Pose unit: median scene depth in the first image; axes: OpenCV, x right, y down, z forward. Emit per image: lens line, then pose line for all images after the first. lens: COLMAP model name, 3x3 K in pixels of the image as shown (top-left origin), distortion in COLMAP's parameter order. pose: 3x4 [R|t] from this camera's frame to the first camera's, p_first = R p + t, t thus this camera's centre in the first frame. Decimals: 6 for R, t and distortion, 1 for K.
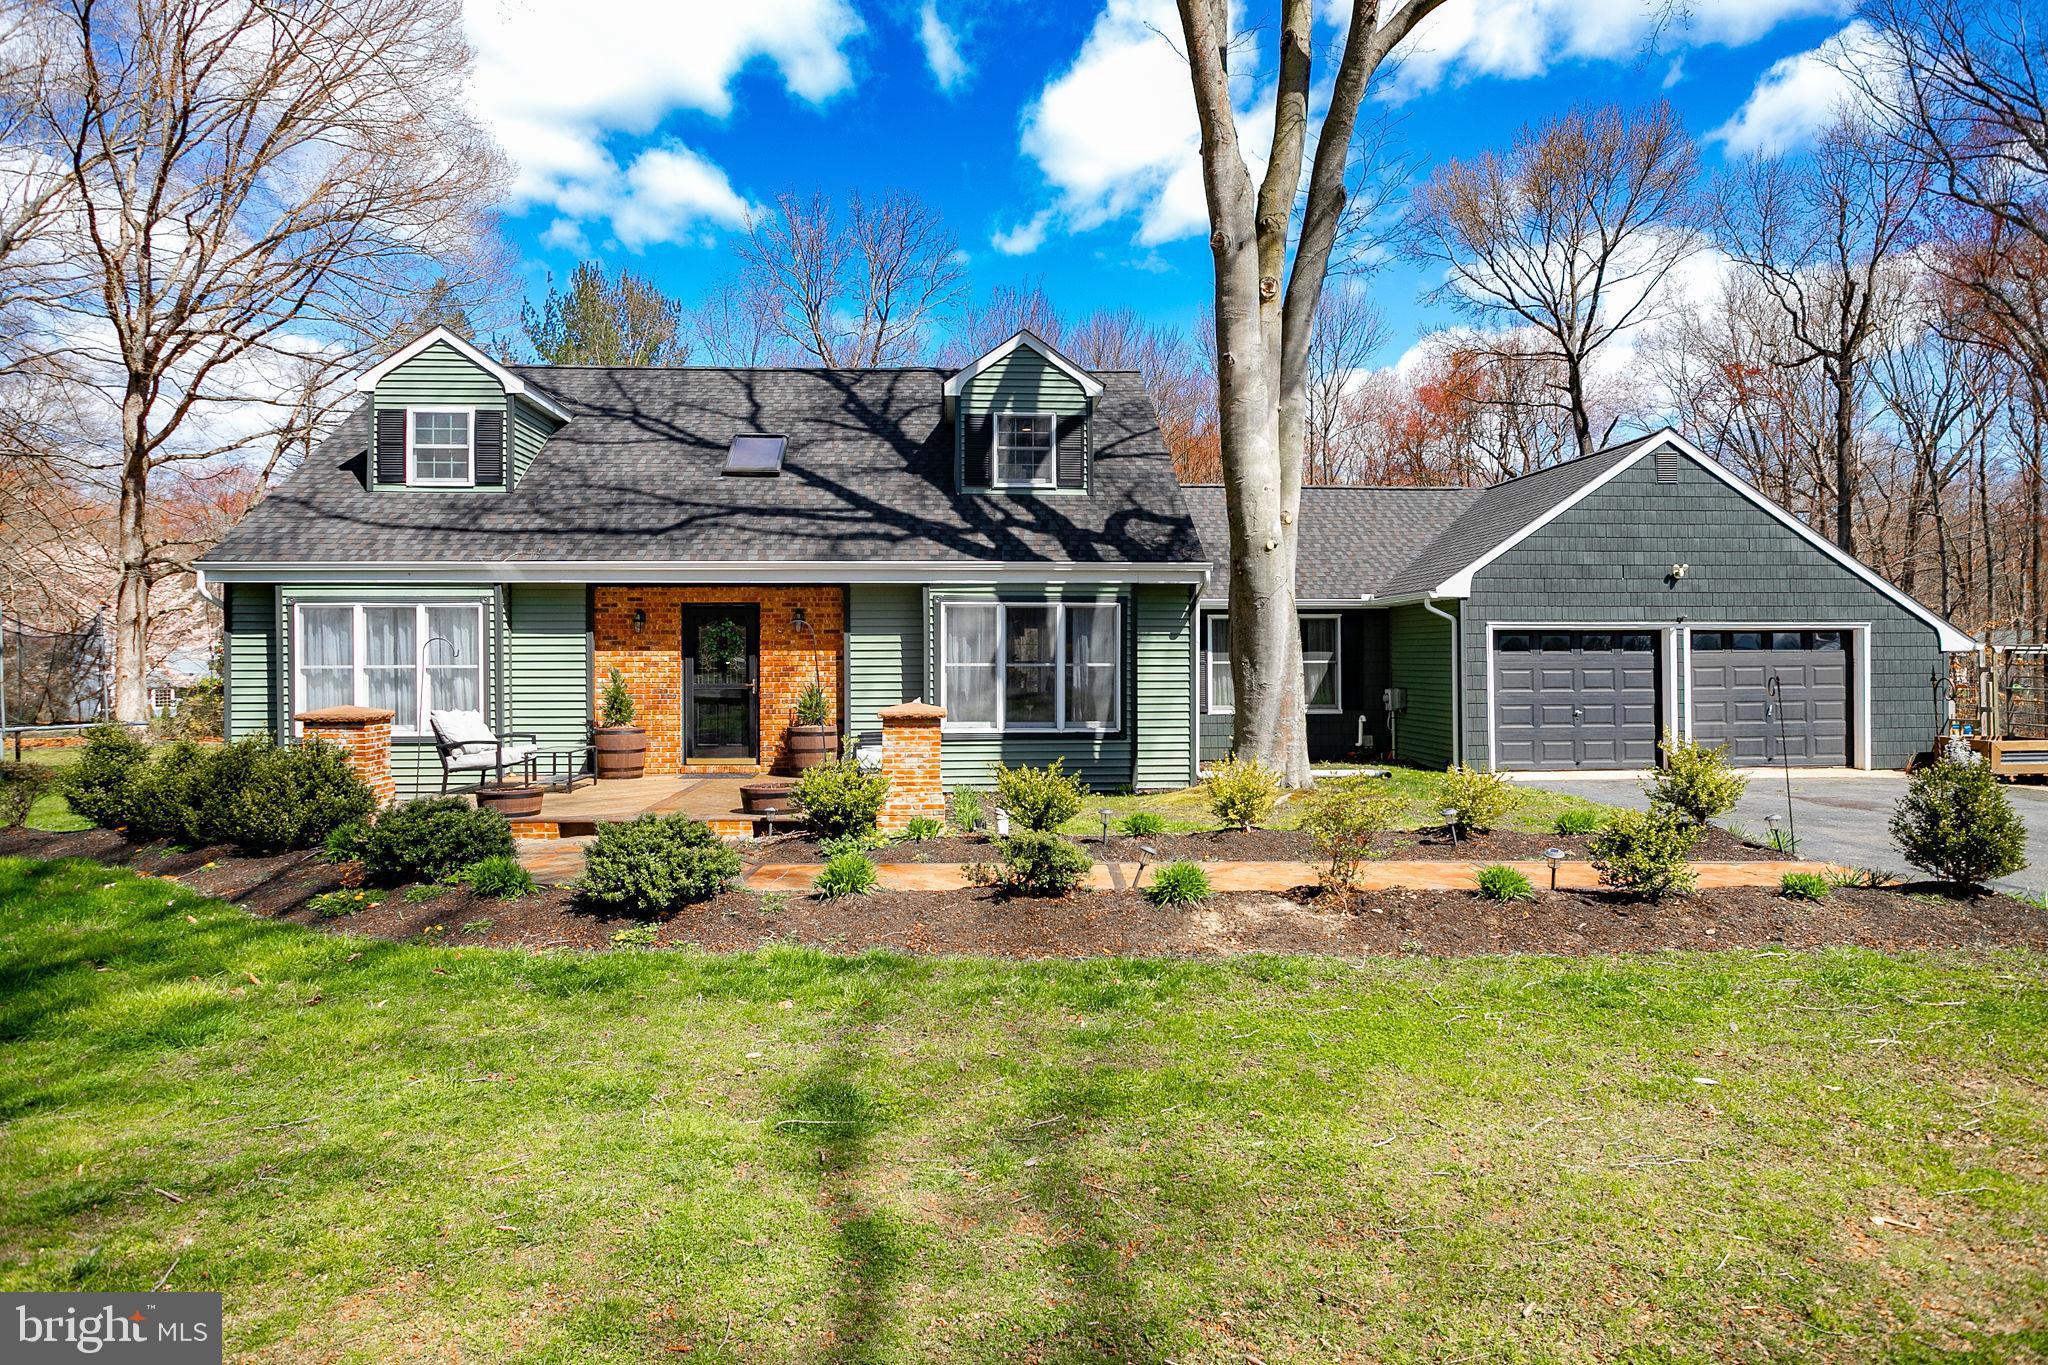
lens RADIAL K [[1267.2, 0, 1021.3], [0, 1267.2, 679.3], [0, 0, 1]] dist [-0.030837, 0.010352]
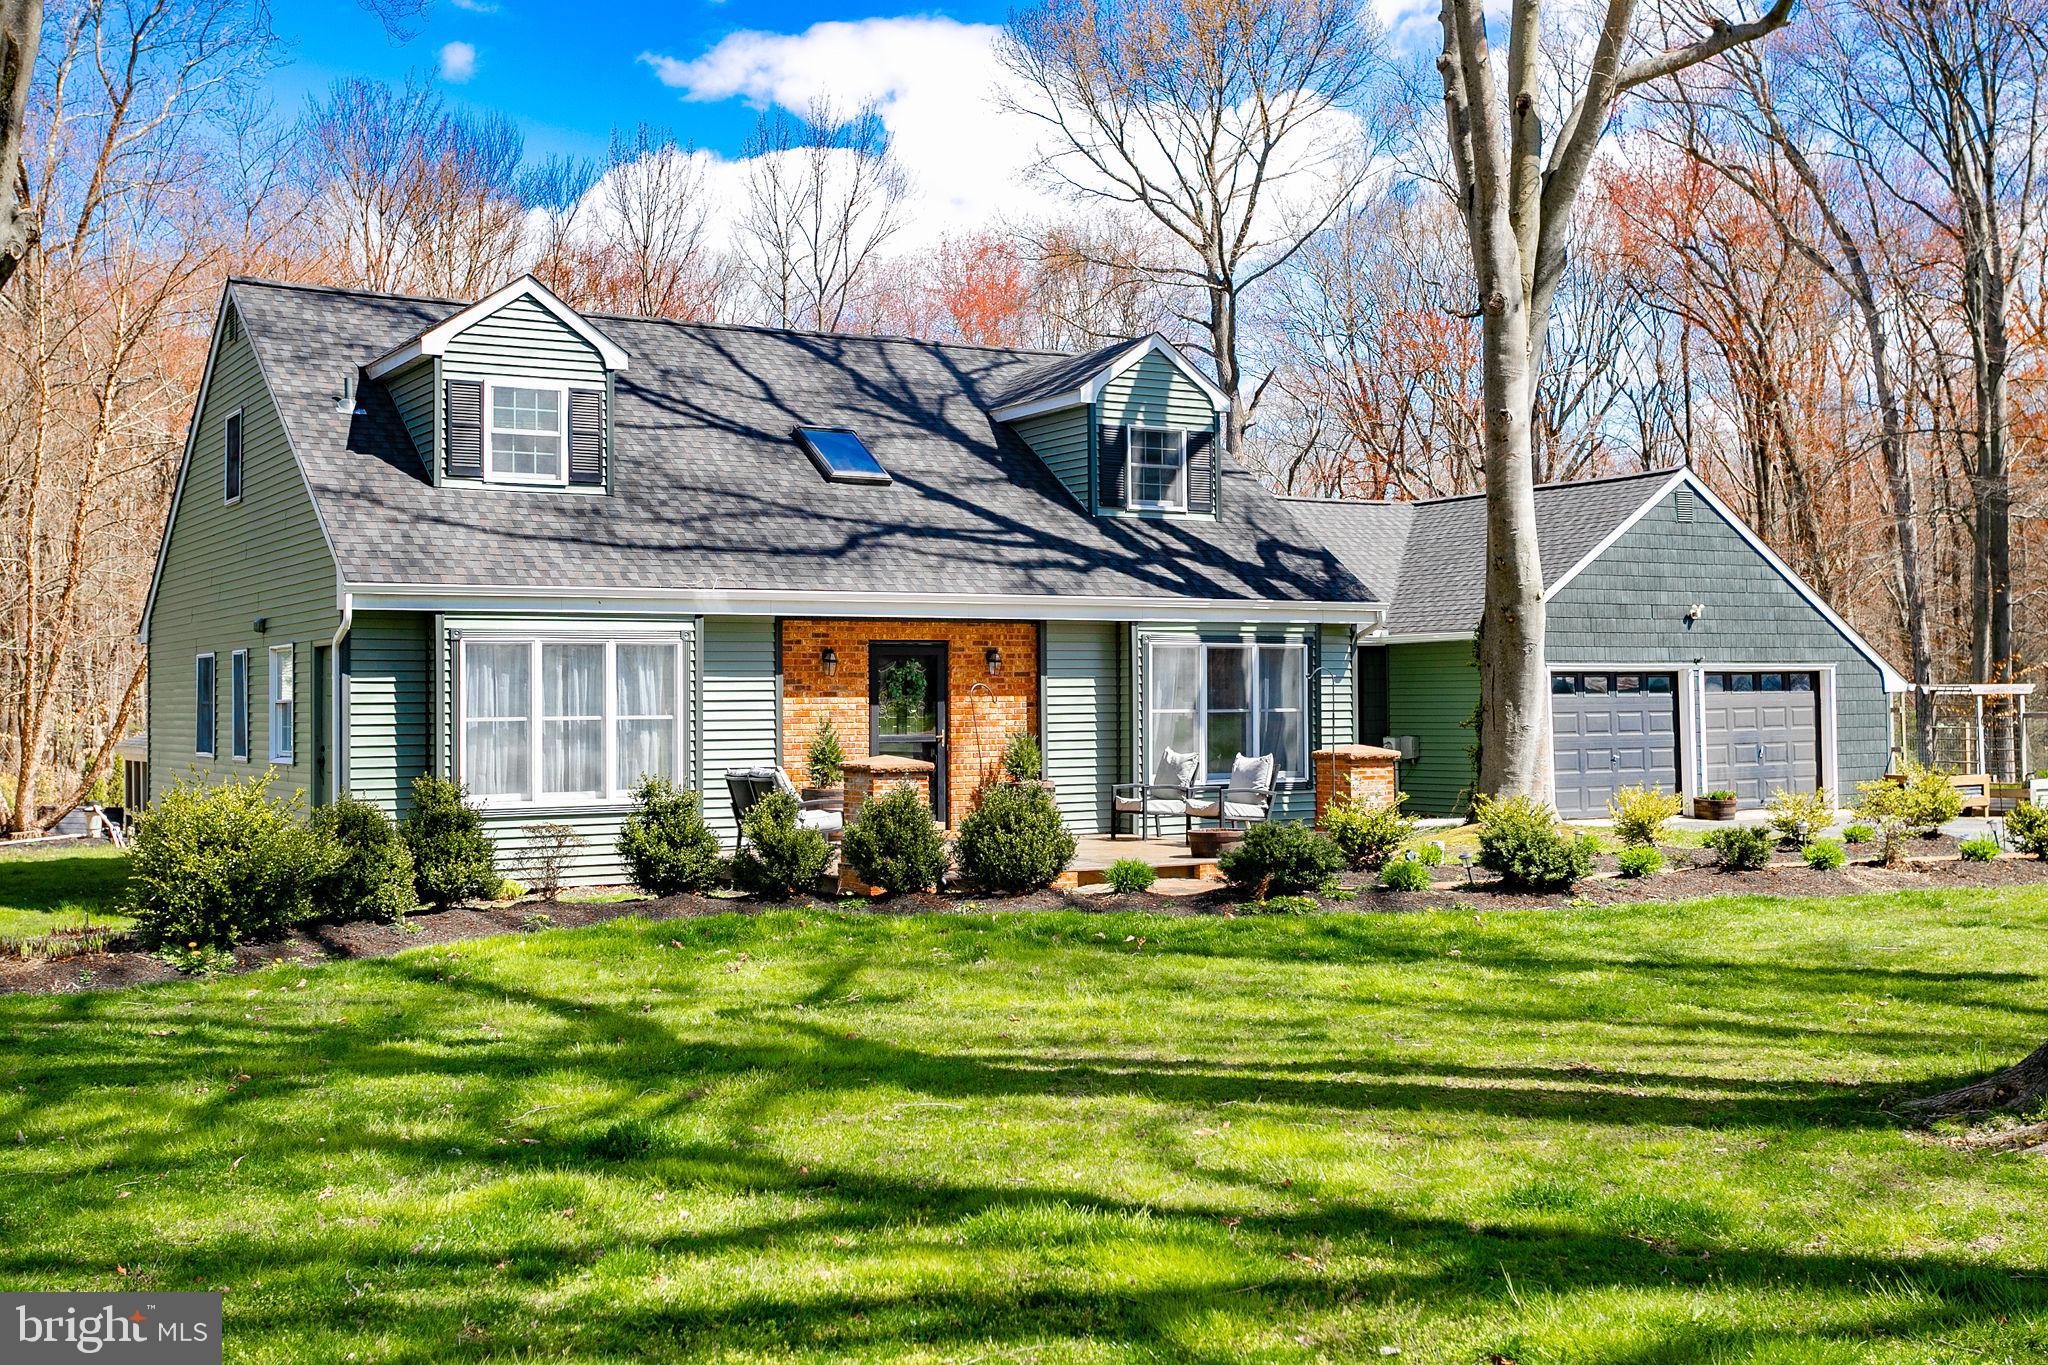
lens RADIAL K [[2393.1, 0, 1024.9], [0, 2393.1, 689.2], [0, 0, 1]] dist [0.036253, 0.000000]
pose [[0.878131, -0.002999, 0.478410, -0.911908], [0.014193, 0.999704, -0.019785, 0.005226], [-0.478209, 0.024164, 0.877913, -0.436388]]
